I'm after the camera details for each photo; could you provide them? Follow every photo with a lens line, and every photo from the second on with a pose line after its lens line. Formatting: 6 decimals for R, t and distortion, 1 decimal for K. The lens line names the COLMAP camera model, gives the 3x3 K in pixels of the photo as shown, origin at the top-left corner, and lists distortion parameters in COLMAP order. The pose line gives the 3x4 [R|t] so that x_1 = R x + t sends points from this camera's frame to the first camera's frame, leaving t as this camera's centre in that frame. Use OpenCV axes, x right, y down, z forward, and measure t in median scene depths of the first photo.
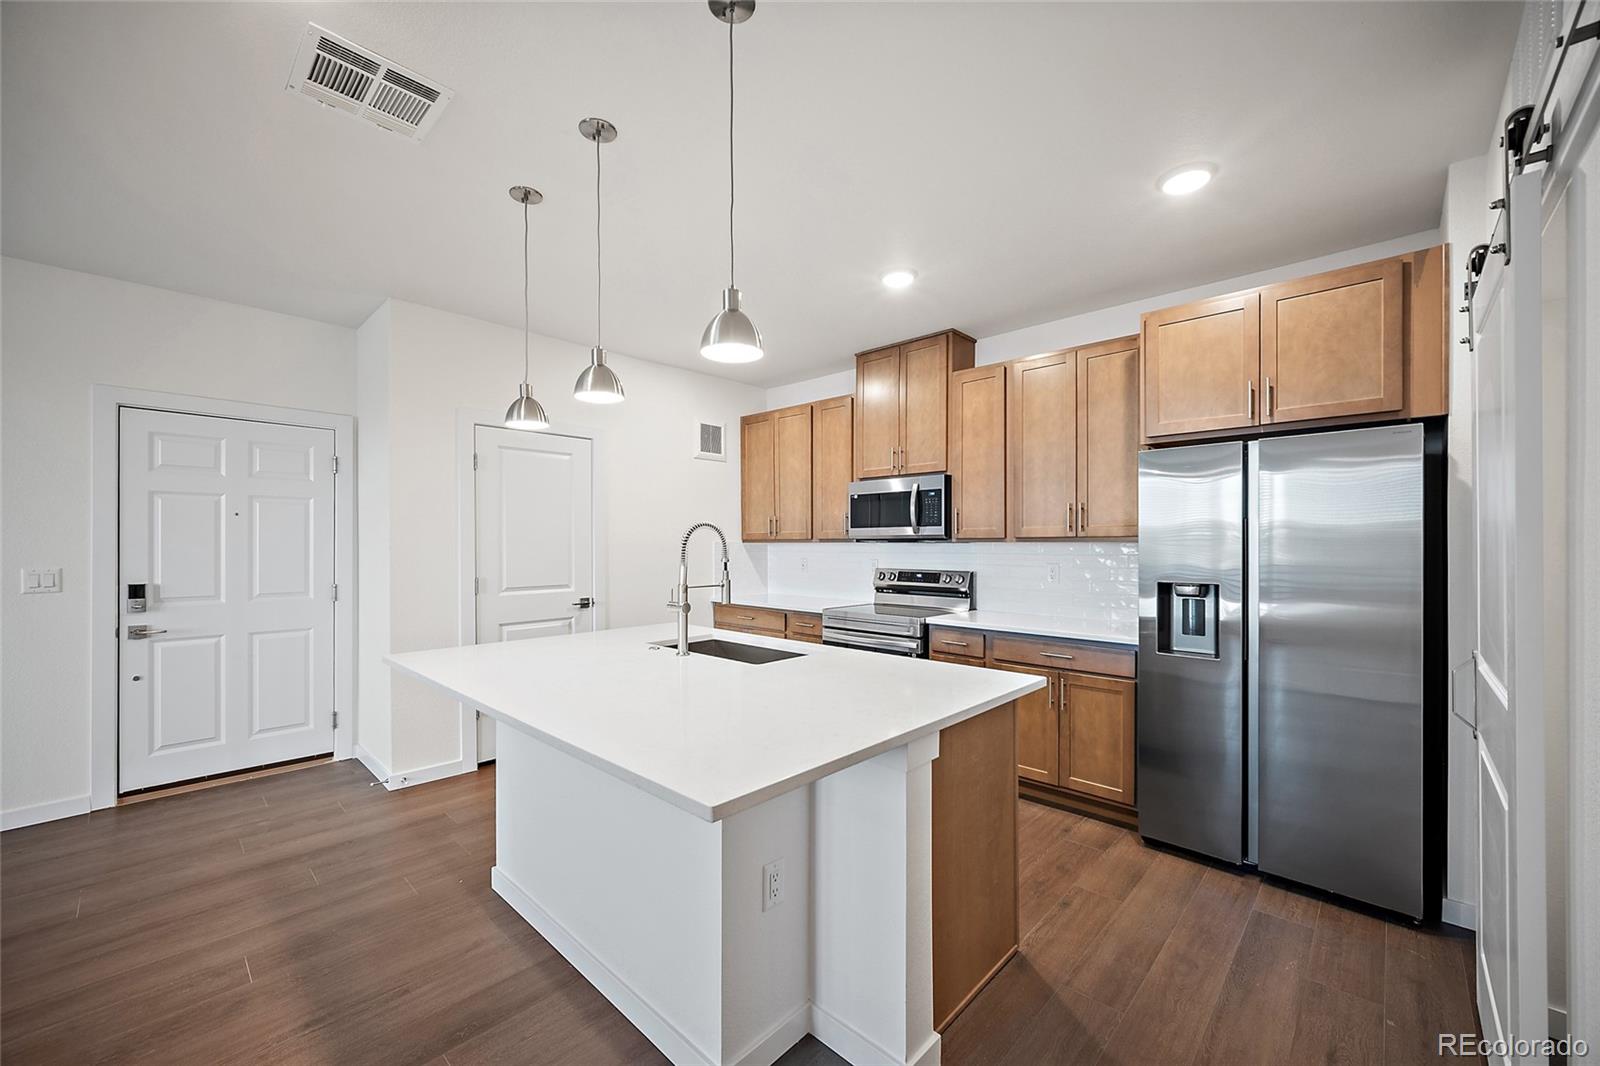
lens RADIAL K [[626.4, 0, 796.3], [0, 626.4, 537.9], [0, 0, 1]] dist [-0.000679, -0.000009]
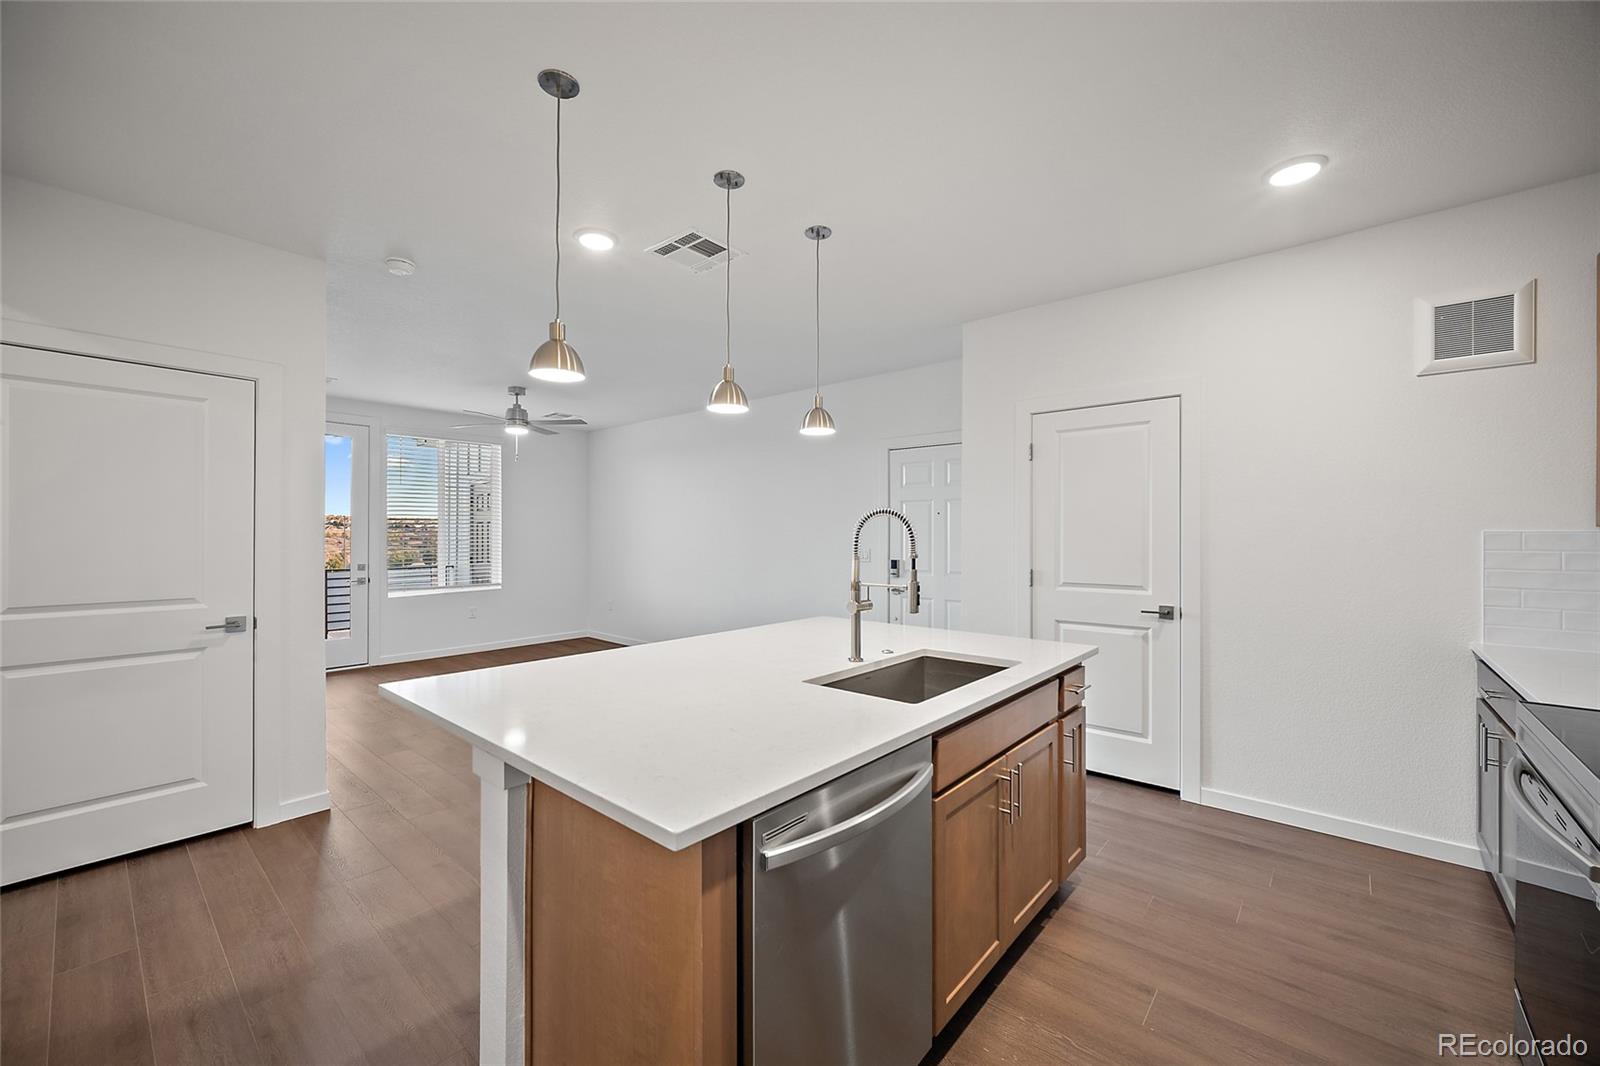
lens RADIAL K [[626.4, 0, 796.3], [0, 626.4, 537.9], [0, 0, 1]] dist [-0.000679, -0.000009]
pose [[0.048403, 0.005552, -0.998812, 0.413316], [0.006066, 0.999964, 0.005853, 0.005431], [0.998809, -0.006342, 0.048368, 0.520518]]
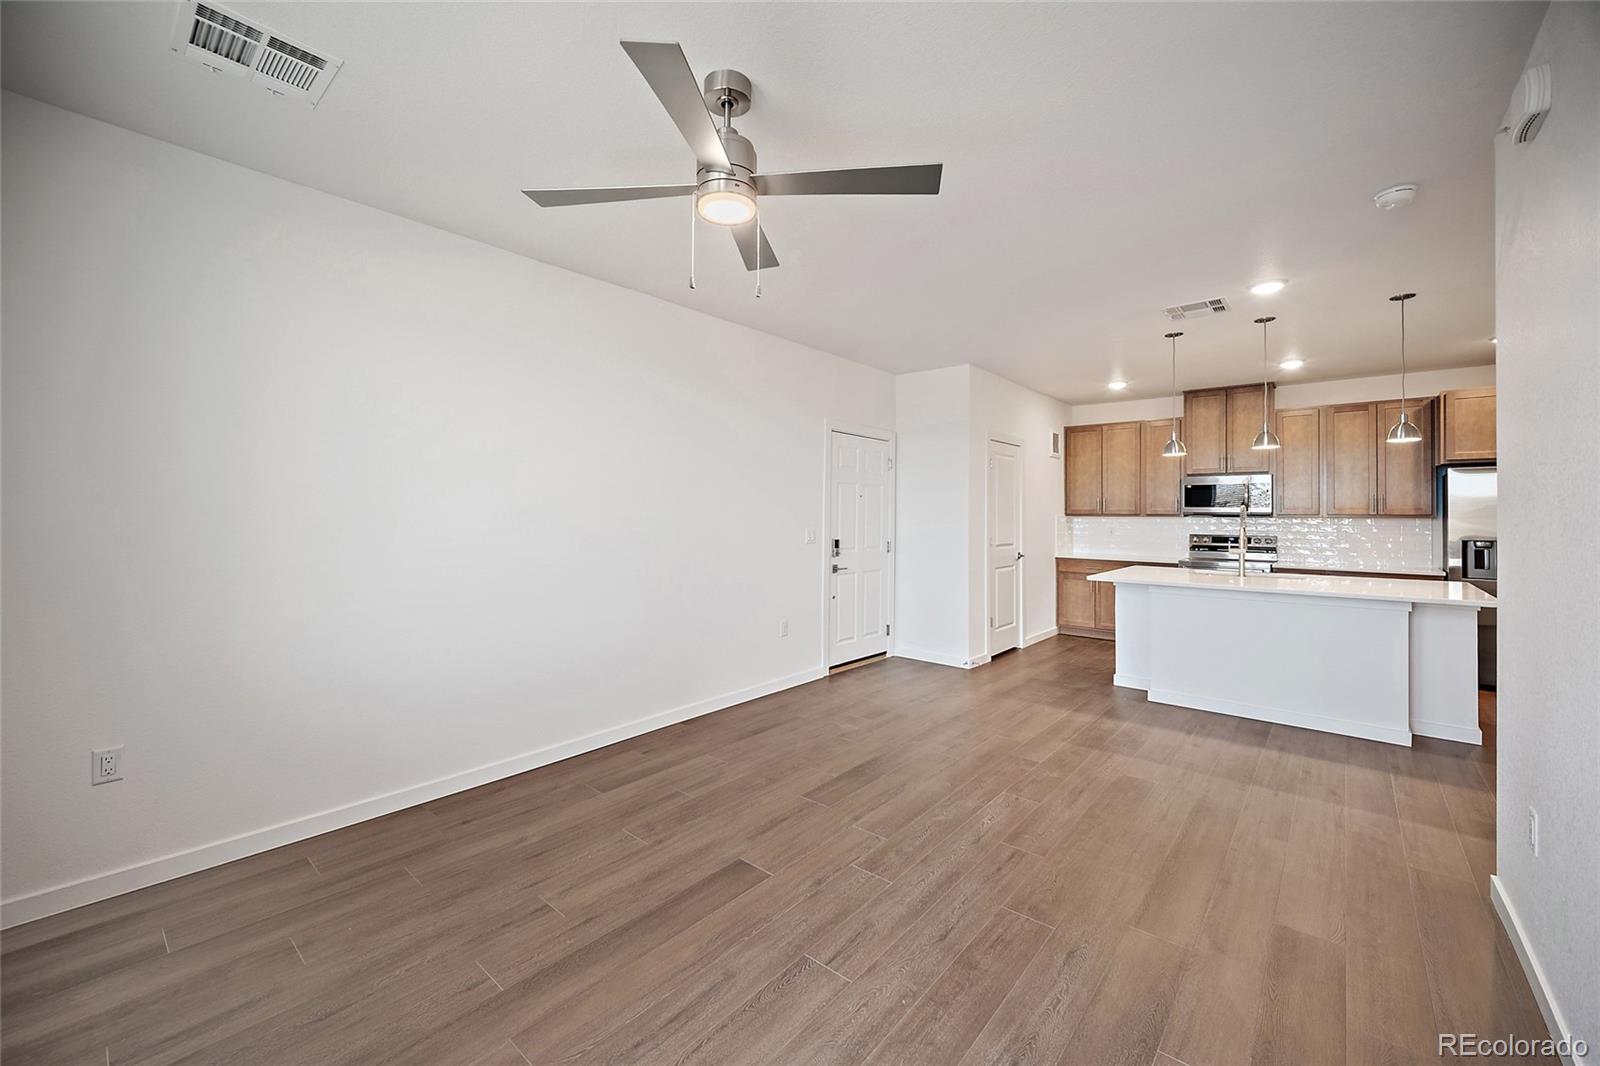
lens RADIAL K [[635.7, 0, 797.2], [0, 635.7, 508.8], [0, 0, 1]] dist [0.002018, 0.000147]
pose [[0.998586, 0.006482, 0.052768, -0.966189], [-0.006481, 0.999979, -0.000187, -0.004981], [-0.052769, -0.000155, 0.998607, -0.504226]]
